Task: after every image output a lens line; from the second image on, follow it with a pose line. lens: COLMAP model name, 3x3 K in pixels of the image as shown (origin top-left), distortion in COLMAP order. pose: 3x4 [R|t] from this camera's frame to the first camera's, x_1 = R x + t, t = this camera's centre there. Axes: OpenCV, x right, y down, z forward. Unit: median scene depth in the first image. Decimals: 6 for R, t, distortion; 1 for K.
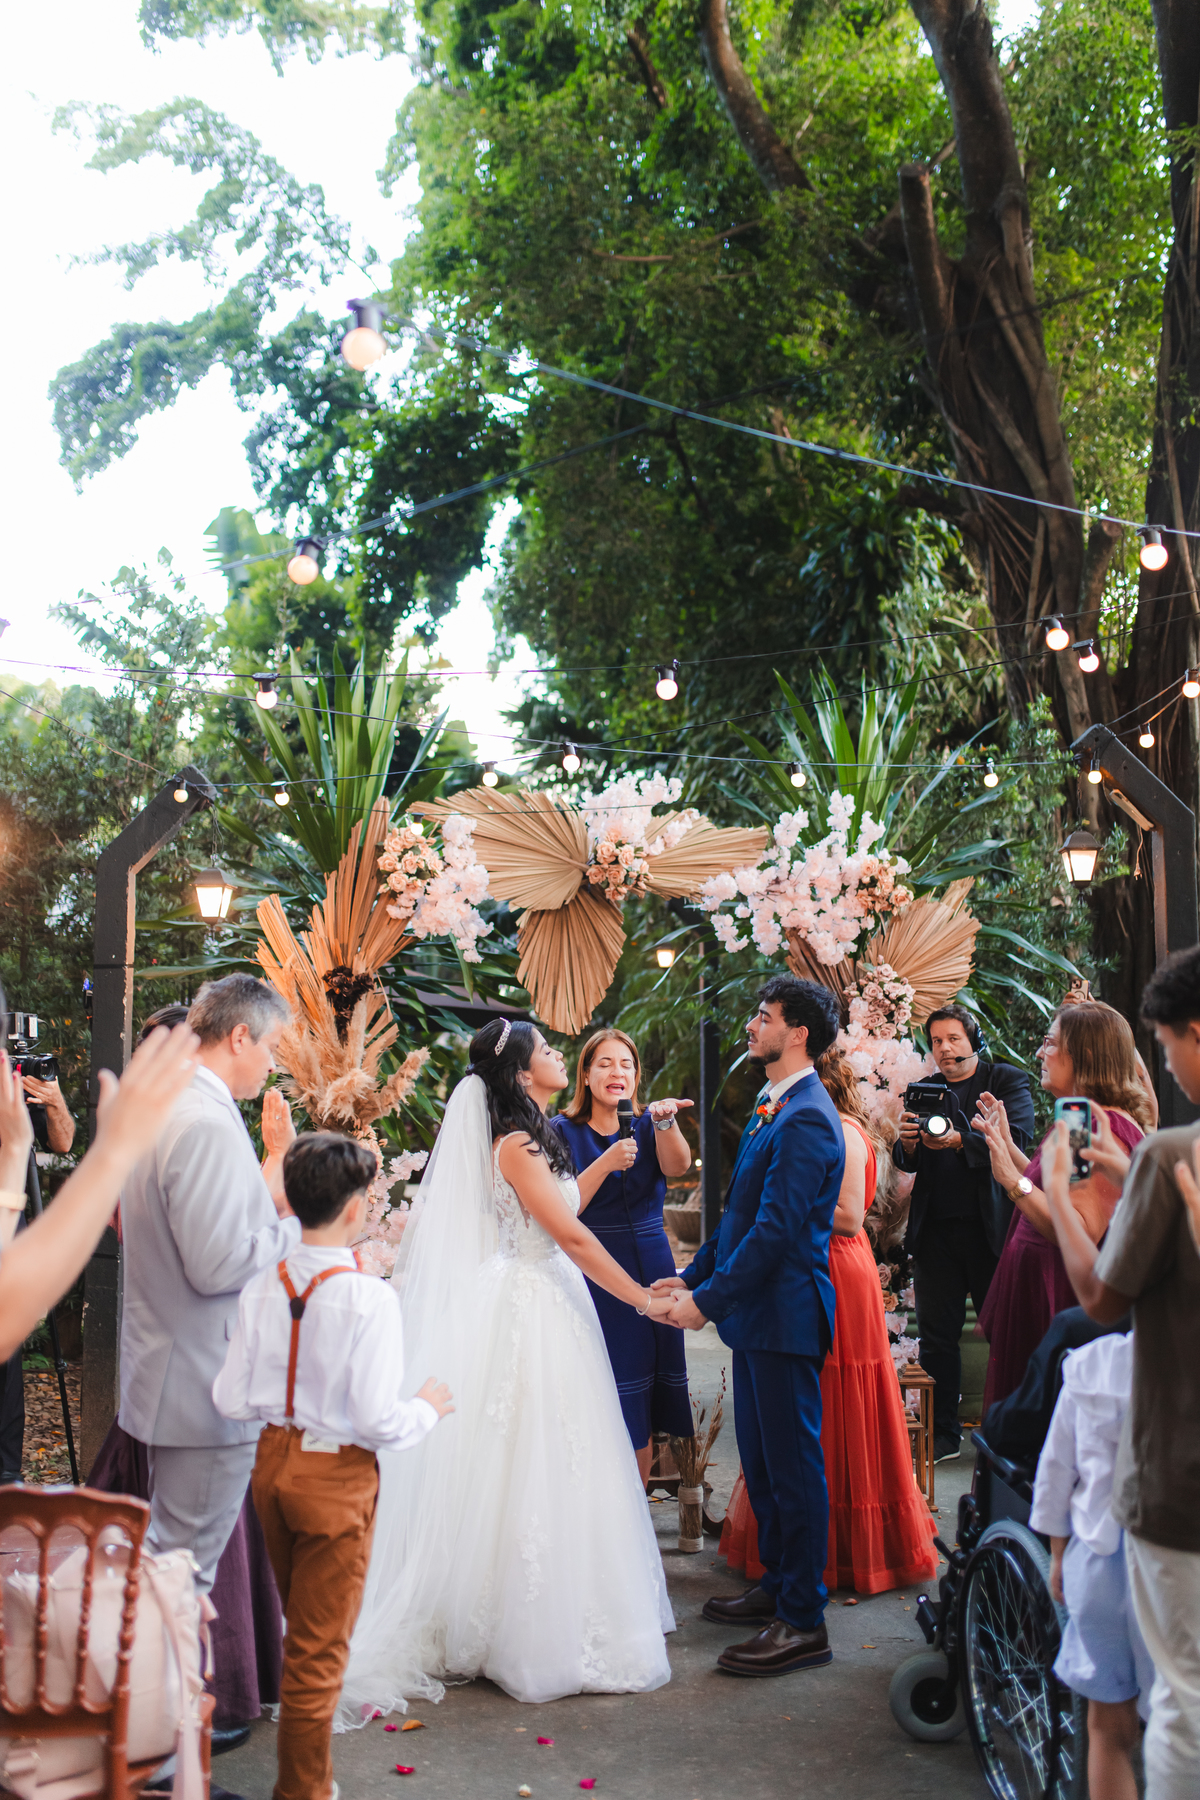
lens RADIAL K [[1727.9, 0, 600.0], [0, 1727.9, 900.0], [0, 0, 1]] dist [0.005007, 0.014228]
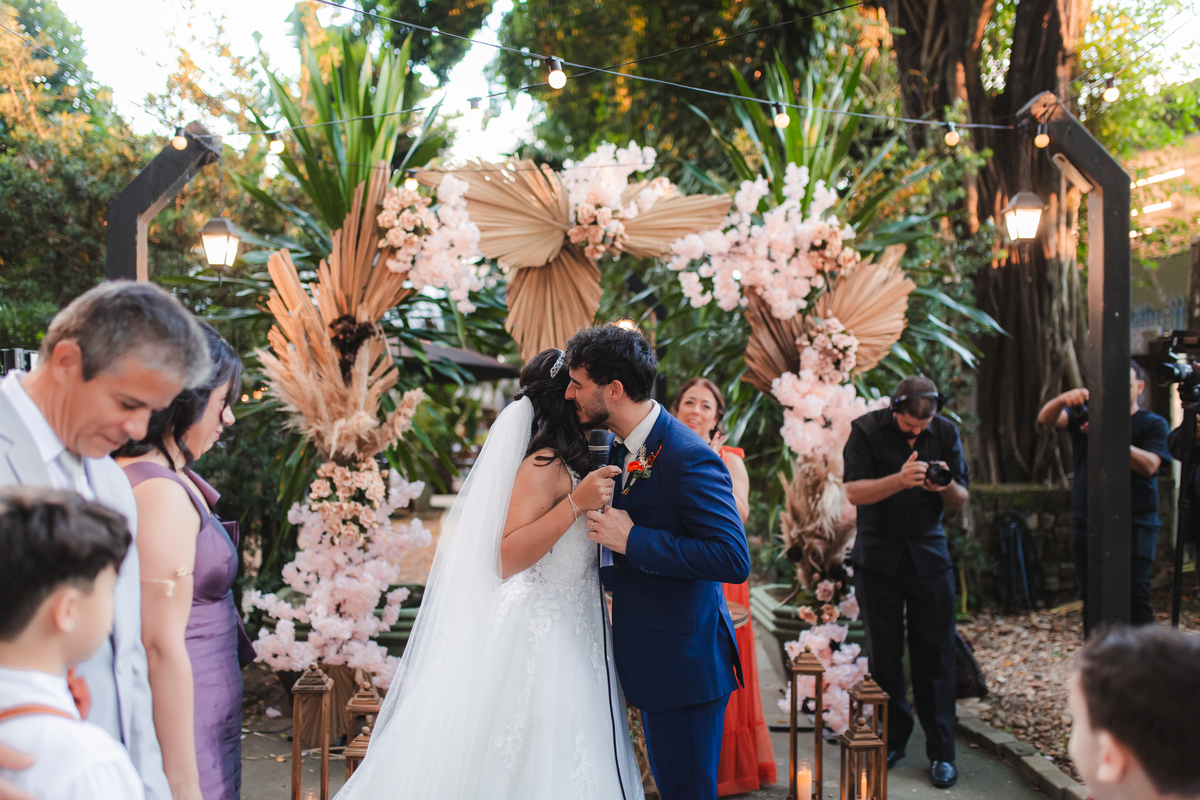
lens RADIAL K [[1151.9, 0, 600.0], [0, 1151.9, 400.0], [0, 0, 1]] dist [0.005007, 0.014228]
pose [[0.999546, 0.006914, 0.029341, -0.008258], [-0.009374, 0.996378, 0.084521, 0.028233], [-0.028650, -0.084758, 0.995990, 0.252285]]
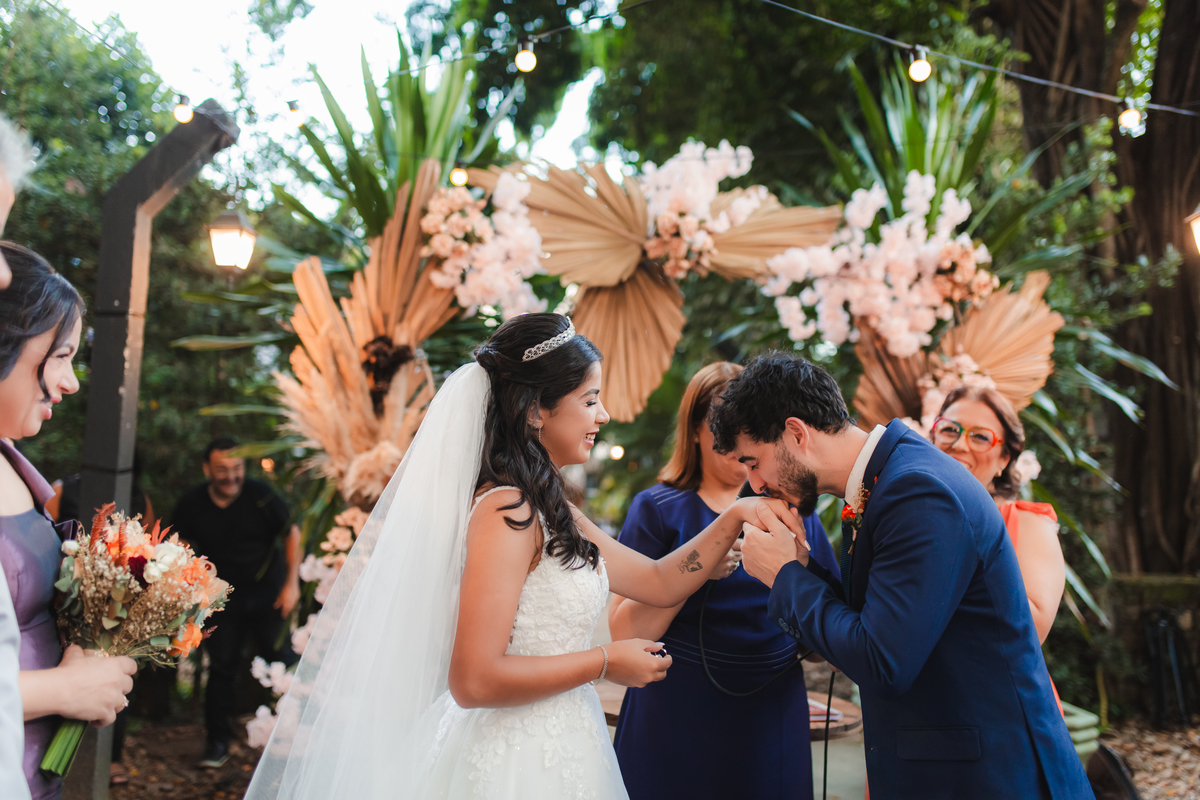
lens RADIAL K [[1151.9, 0, 600.0], [0, 1151.9, 400.0], [0, 0, 1]] dist [0.005007, 0.014228]
pose [[0.998412, 0.035124, -0.044034, -0.002037], [-0.034663, 0.999337, 0.011178, 0.060896], [0.044397, -0.009634, 0.998968, 0.372311]]
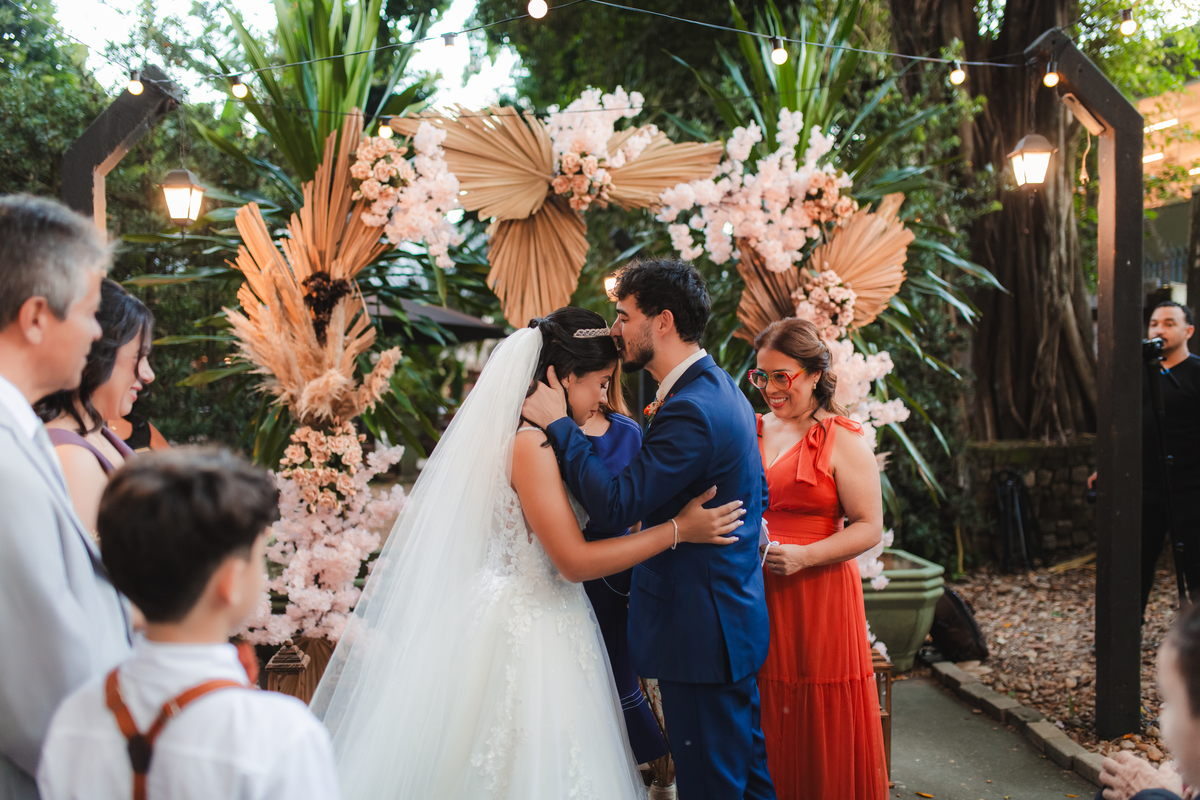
lens RADIAL K [[1151.9, 0, 600.0], [0, 1151.9, 400.0], [0, 0, 1]] dist [0.005007, 0.014228]
pose [[0.999126, -0.004952, 0.041506, -0.008358], [-0.000006, 0.992942, 0.118605, 0.031986], [-0.041800, -0.118501, 0.992074, 0.283348]]
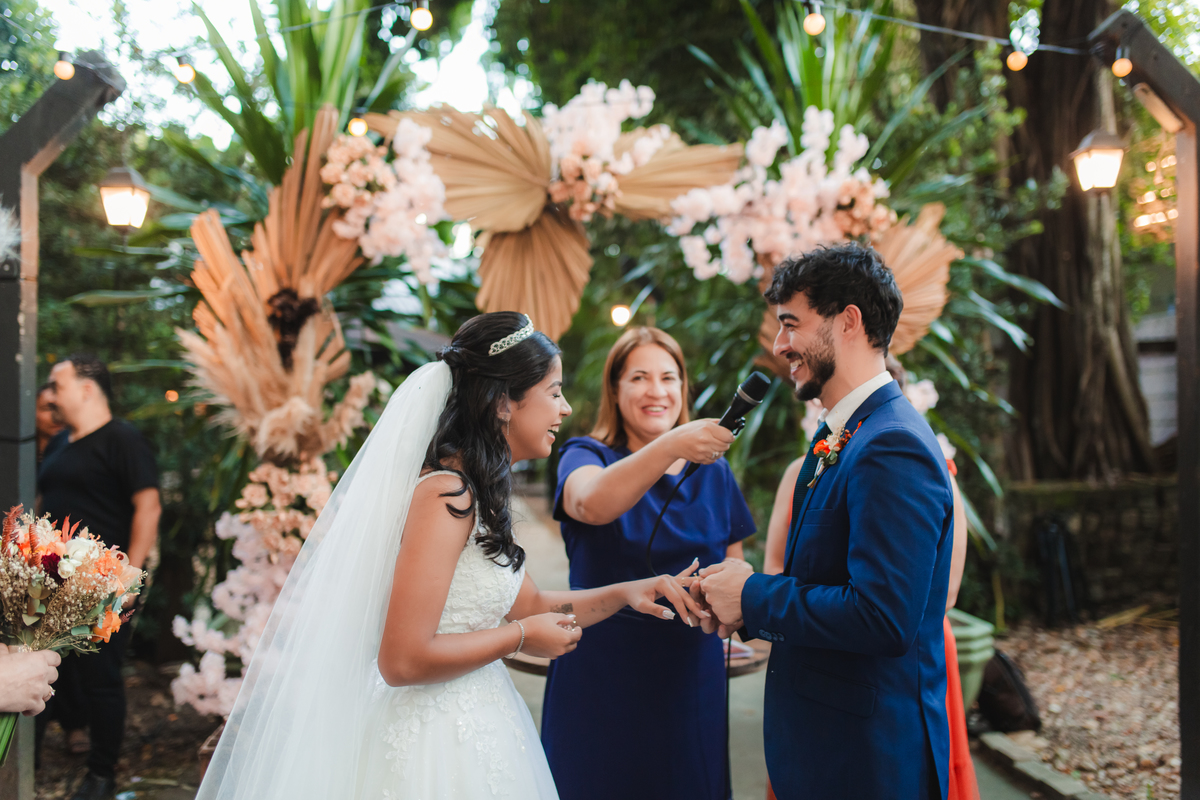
lens RADIAL K [[1151.9, 0, 600.0], [0, 1151.9, 400.0], [0, 0, 1]] dist [0.005007, 0.014228]
pose [[0.999476, -0.000314, 0.032362, -0.000981], [-0.002462, 0.996317, 0.085712, 0.043678], [-0.032270, -0.085746, 0.995794, 0.365968]]
